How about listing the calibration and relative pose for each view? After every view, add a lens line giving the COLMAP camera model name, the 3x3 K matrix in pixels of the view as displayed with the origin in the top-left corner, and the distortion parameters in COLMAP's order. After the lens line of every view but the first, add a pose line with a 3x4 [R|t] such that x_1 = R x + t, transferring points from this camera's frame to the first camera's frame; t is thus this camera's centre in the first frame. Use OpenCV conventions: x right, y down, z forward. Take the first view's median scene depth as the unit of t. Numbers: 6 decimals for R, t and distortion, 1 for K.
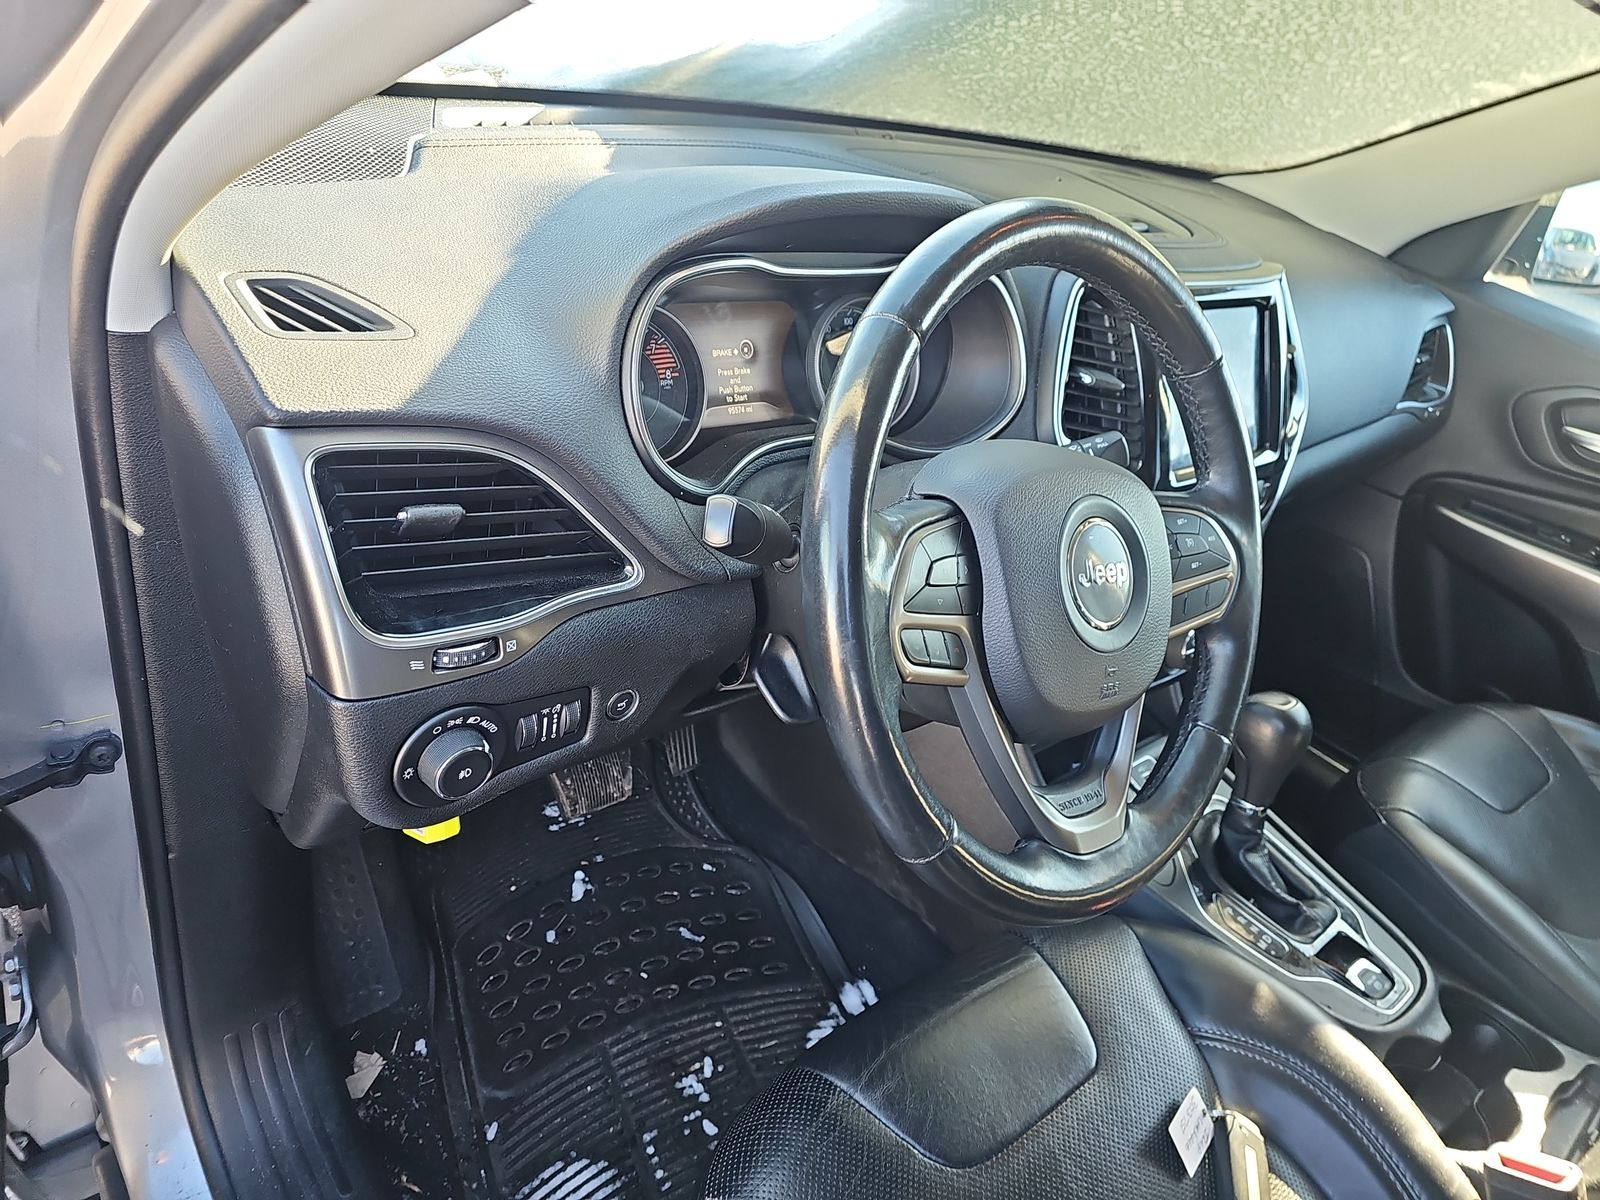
lens RADIAL K [[1077.5, 0, 800.0], [0, 1077.5, 600.0], [0, 0, 1]] dist [0.025710, -0.004071]
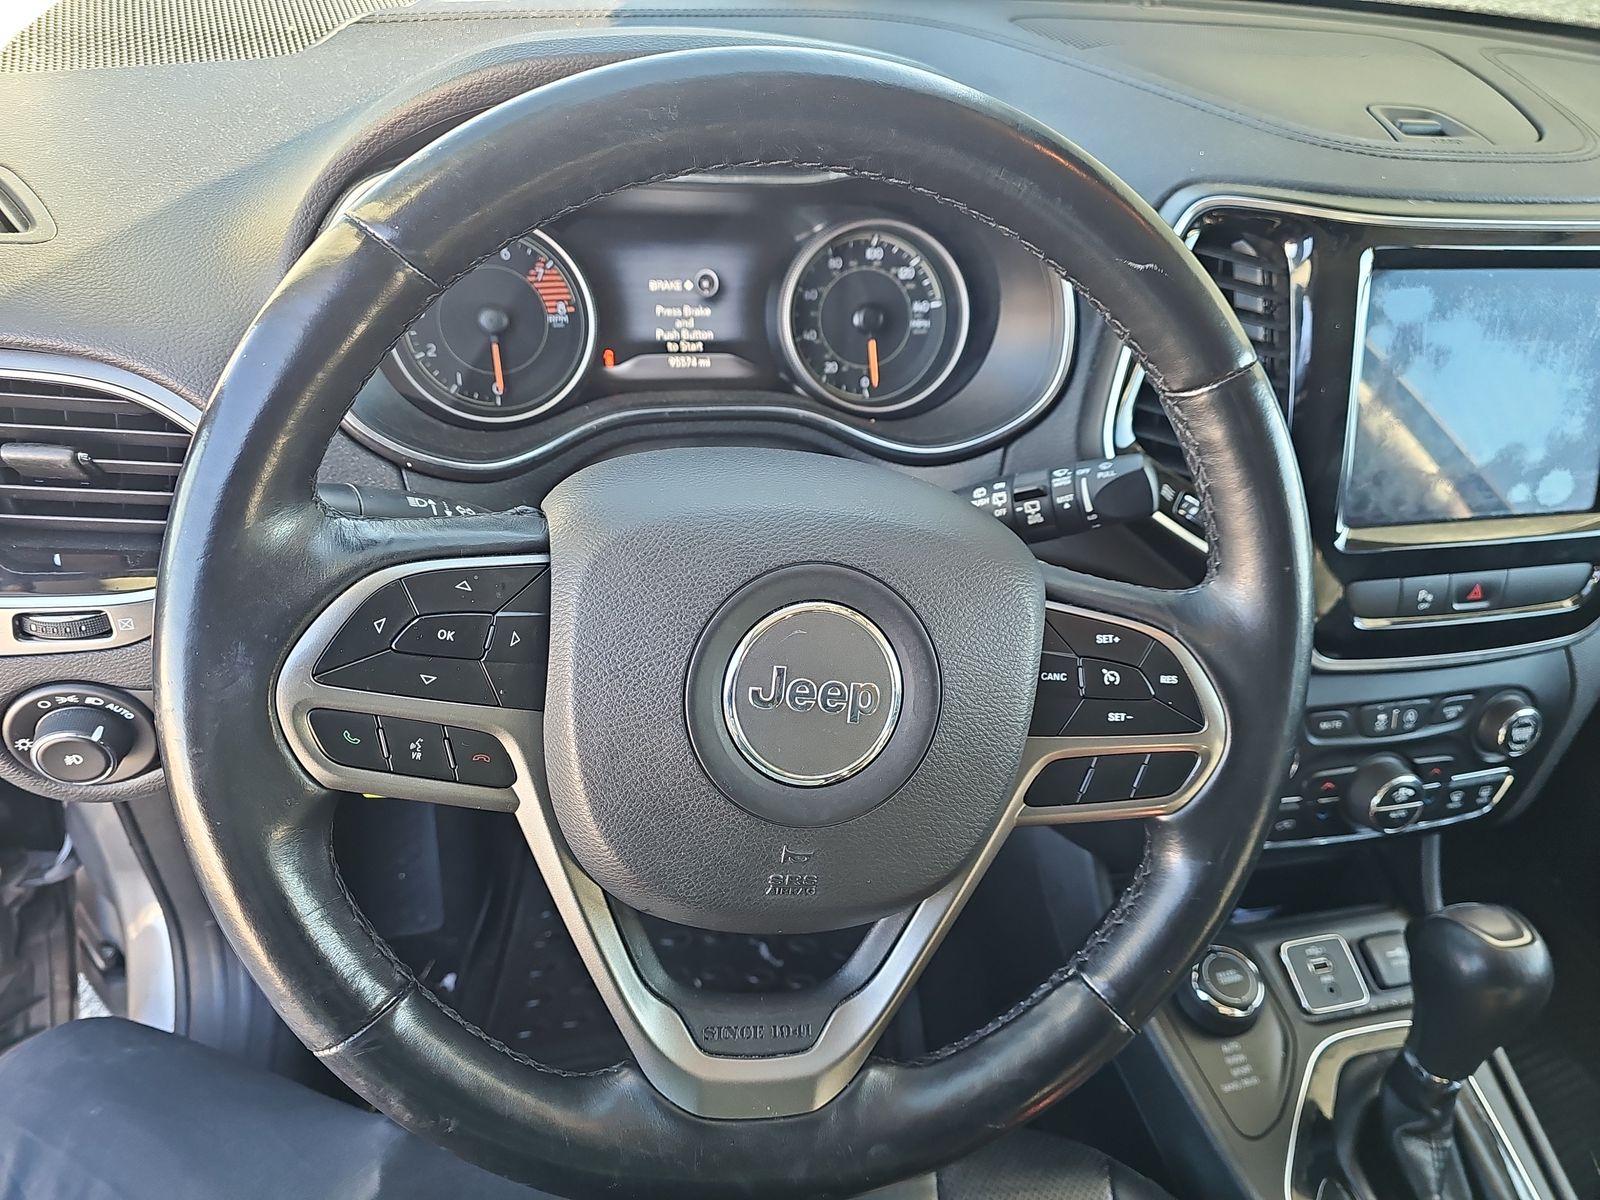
lens RADIAL K [[1077.5, 0, 800.0], [0, 1077.5, 600.0], [0, 0, 1]] dist [0.025710, -0.004071]
pose [[0.884729, 0.183313, -0.428546, 0.381291], [-0.157058, 0.982894, 0.096193, -0.096148], [0.438849, -0.017799, 0.898385, 0.338893]]
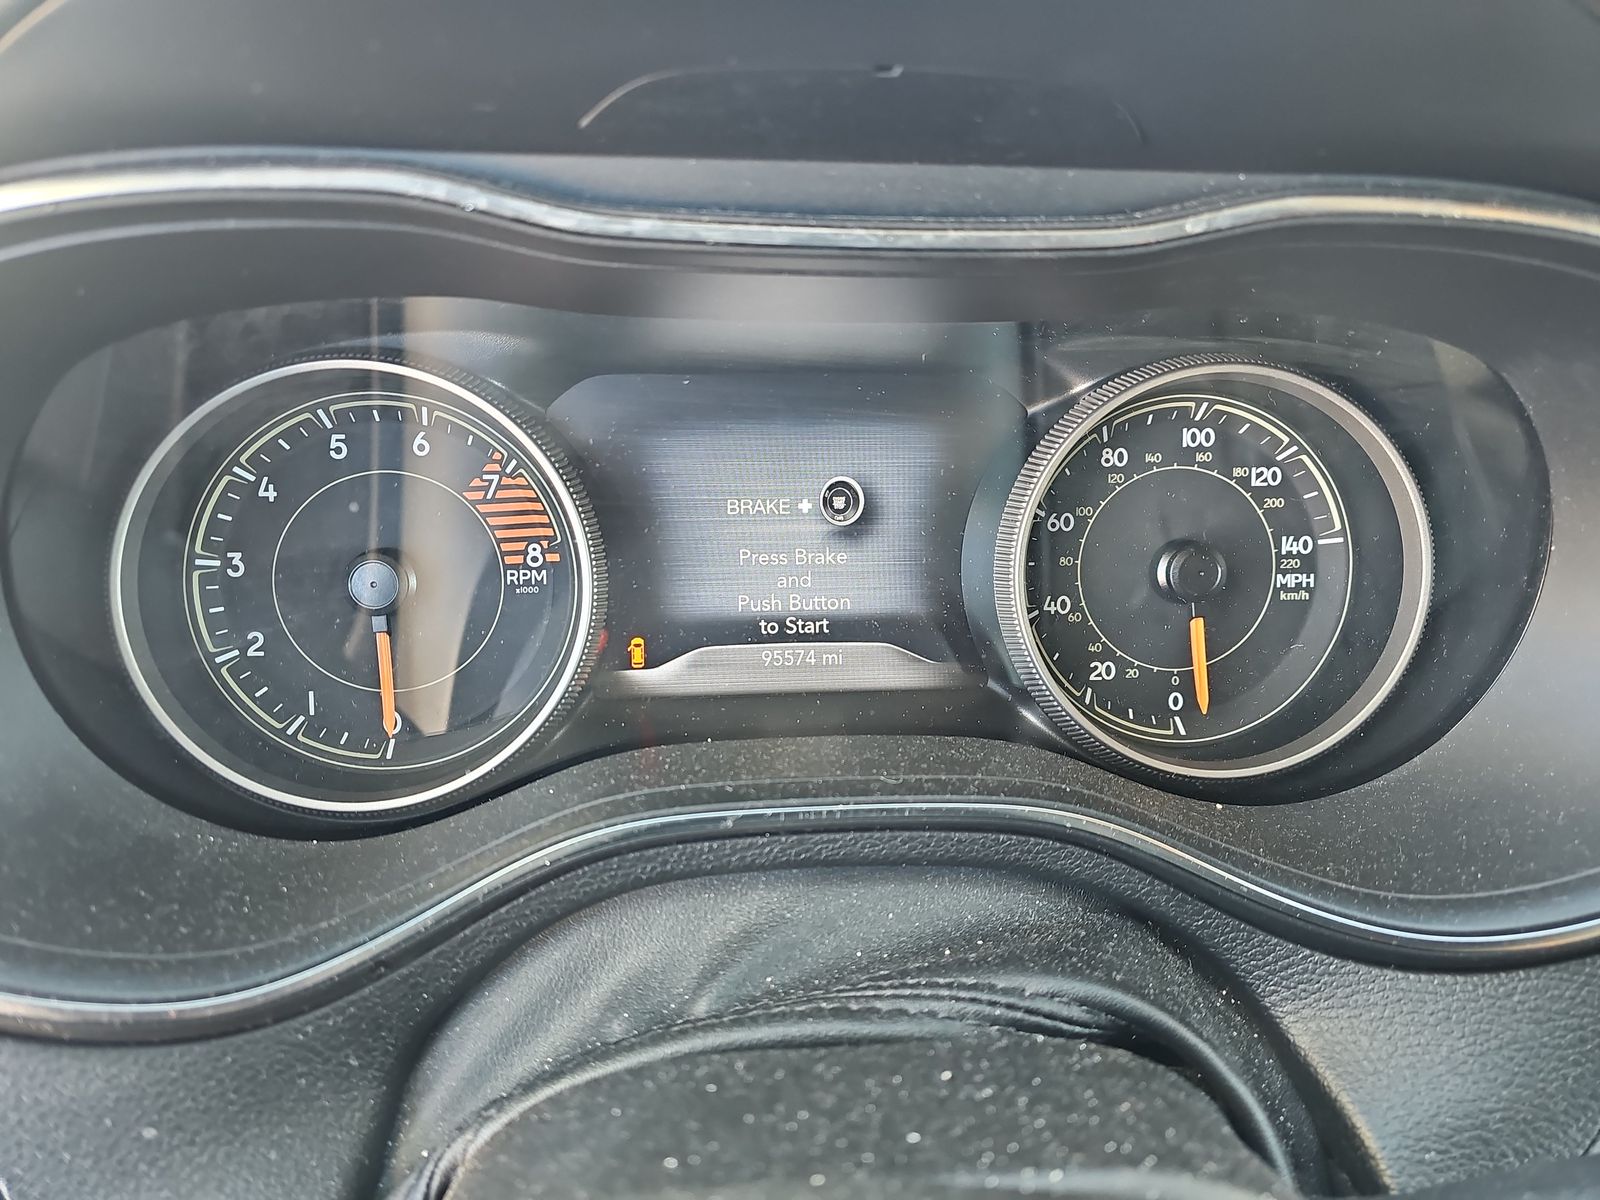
lens RADIAL K [[1077.5, 0, 800.0], [0, 1077.5, 600.0], [0, 0, 1]] dist [0.025710, -0.004071]
pose [[0.819760, 0.100695, -0.563786, 0.153869], [-0.170953, 0.982565, -0.073079, -0.170000], [0.546598, 0.156288, 0.822681, 0.694582]]
